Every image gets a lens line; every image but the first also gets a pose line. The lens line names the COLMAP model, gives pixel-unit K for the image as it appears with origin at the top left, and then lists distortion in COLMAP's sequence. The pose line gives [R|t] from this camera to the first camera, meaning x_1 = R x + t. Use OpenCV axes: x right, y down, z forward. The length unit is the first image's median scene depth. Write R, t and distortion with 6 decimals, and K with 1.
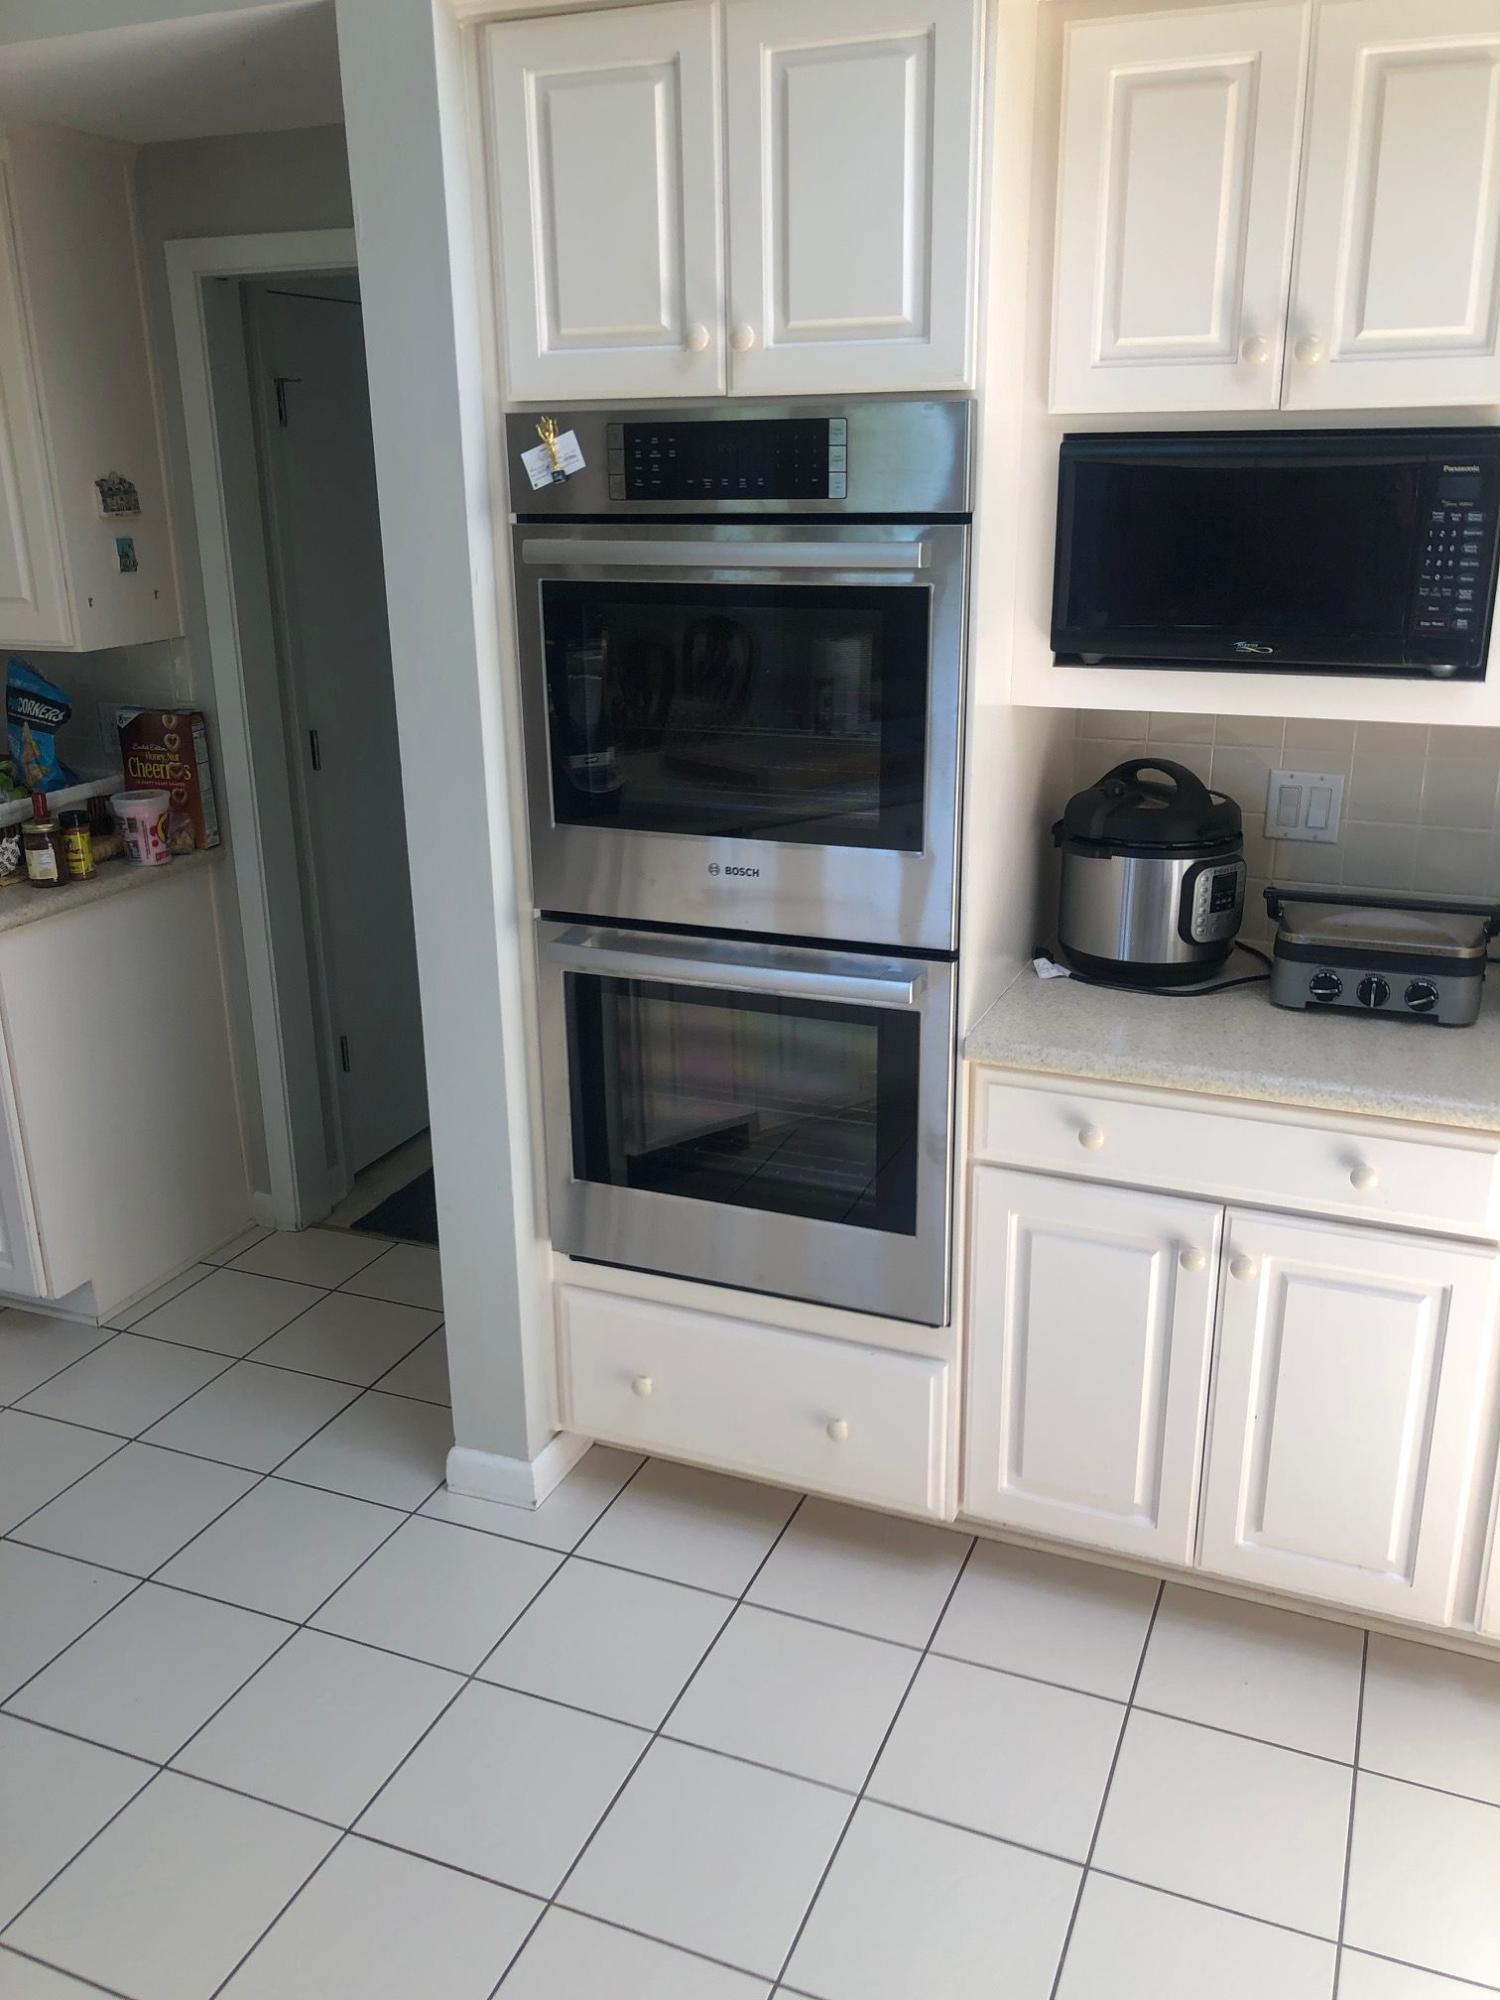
lens RADIAL K [[1636.3, 0, 752.7], [0, 1636.3, 998.9], [0, 0, 1]] dist [0.040554, -0.050015]
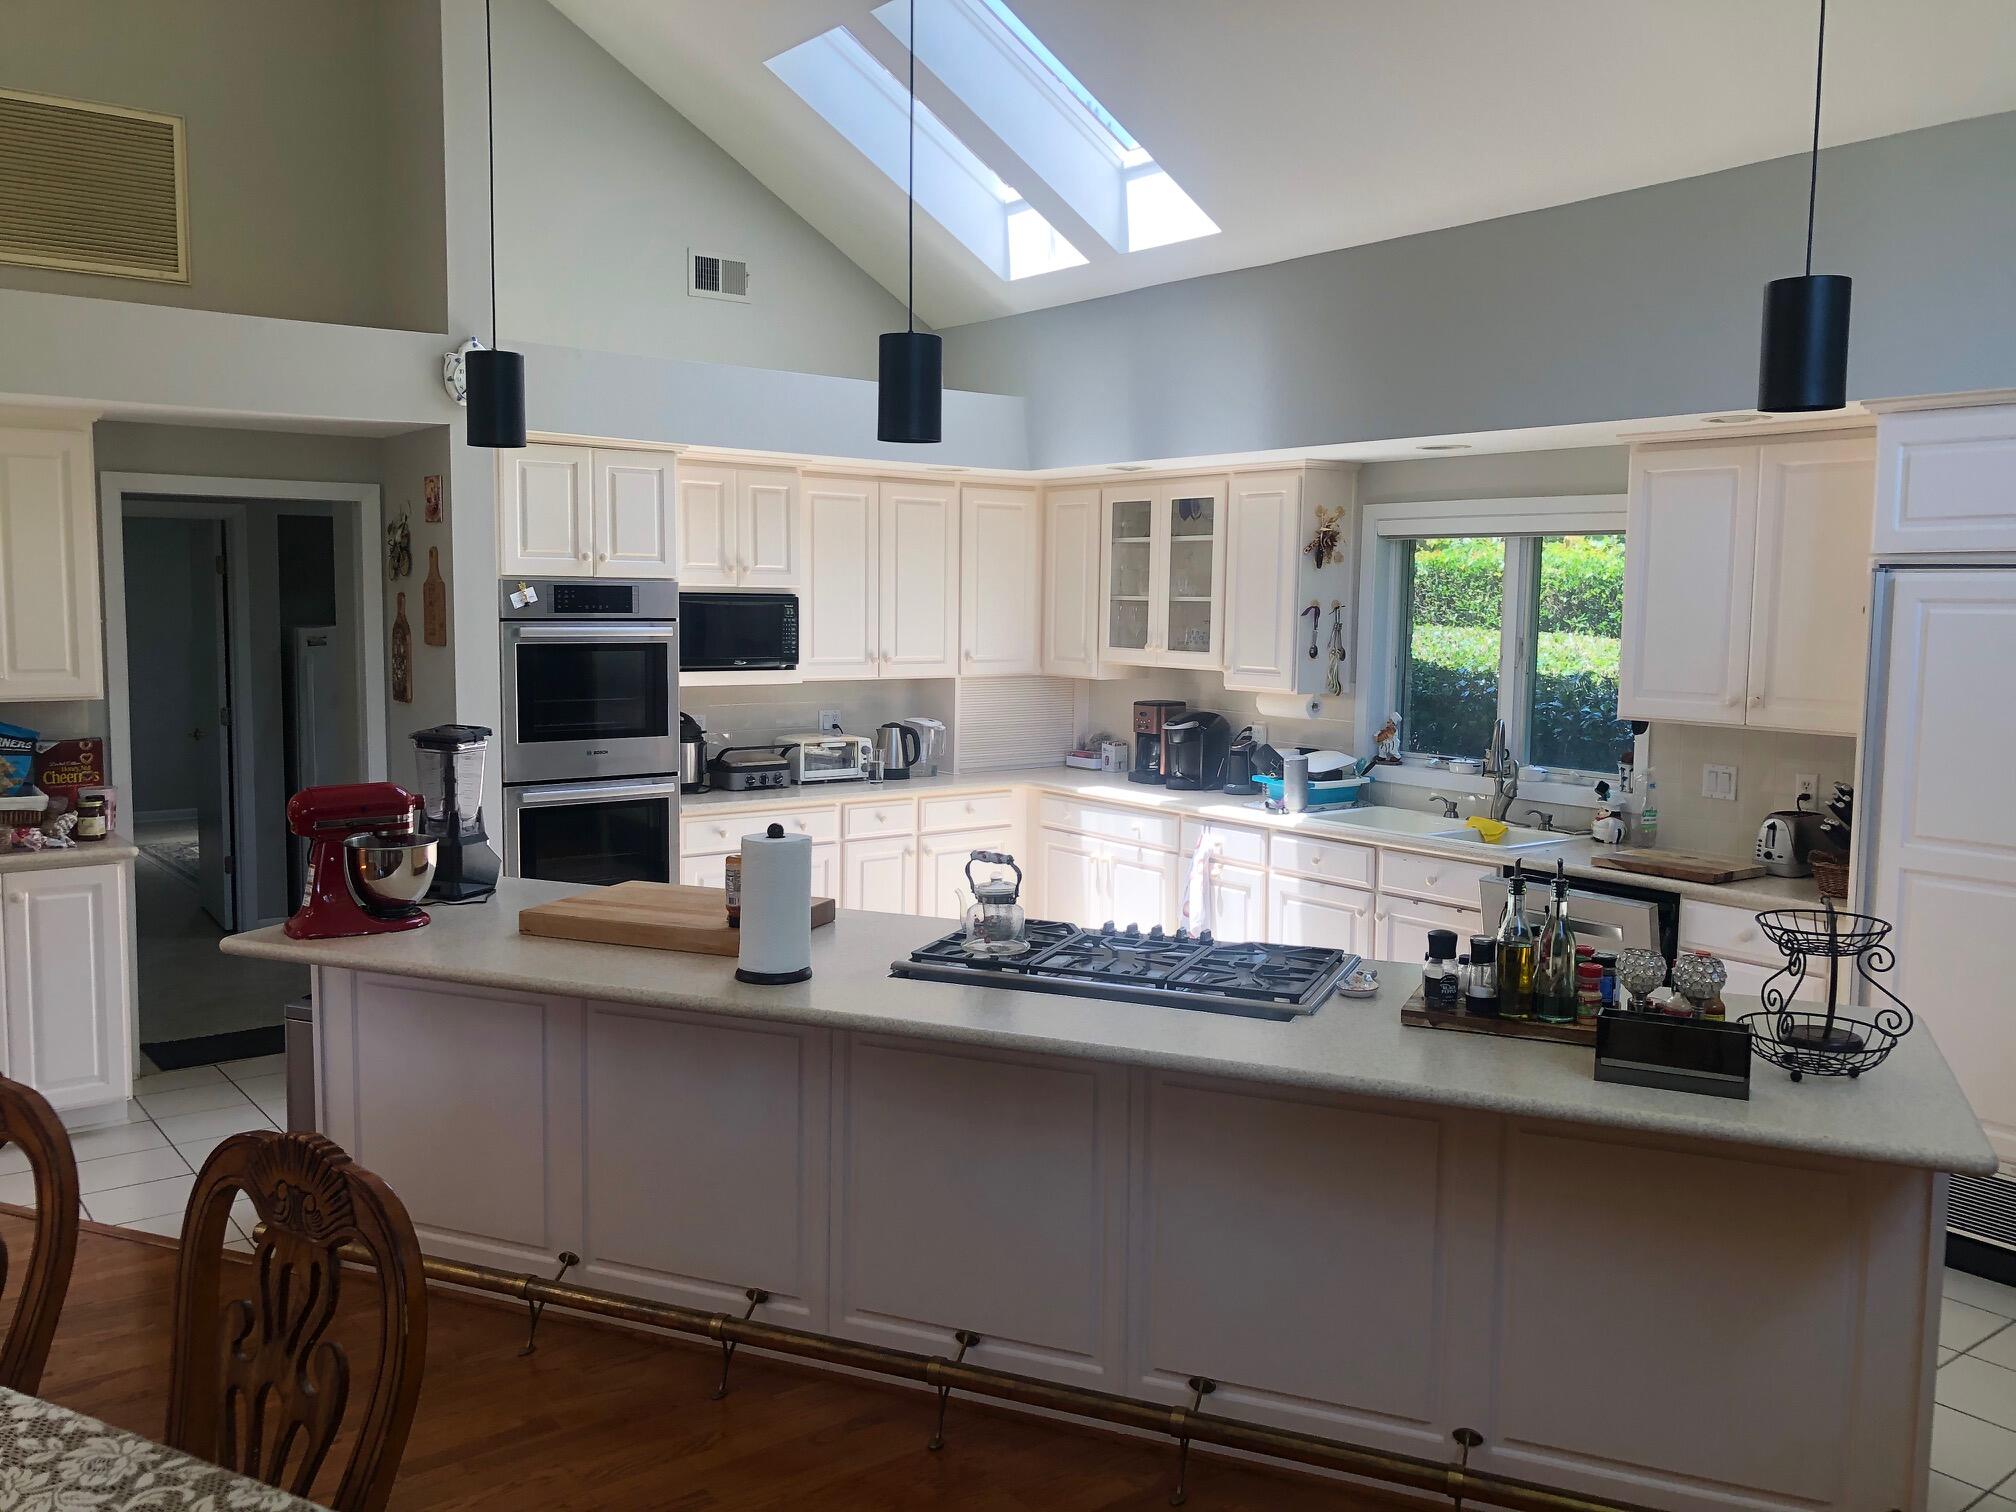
lens RADIAL K [[1649.4, 0, 1005.9], [0, 1649.4, 770.6], [0, 0, 1]] dist [0.040554, -0.050015]
pose [[0.492985, -0.072778, 0.866989, -2.010783], [0.258932, 0.963614, -0.066344, 0.295640], [-0.830614, 0.257197, 0.493892, -0.821745]]
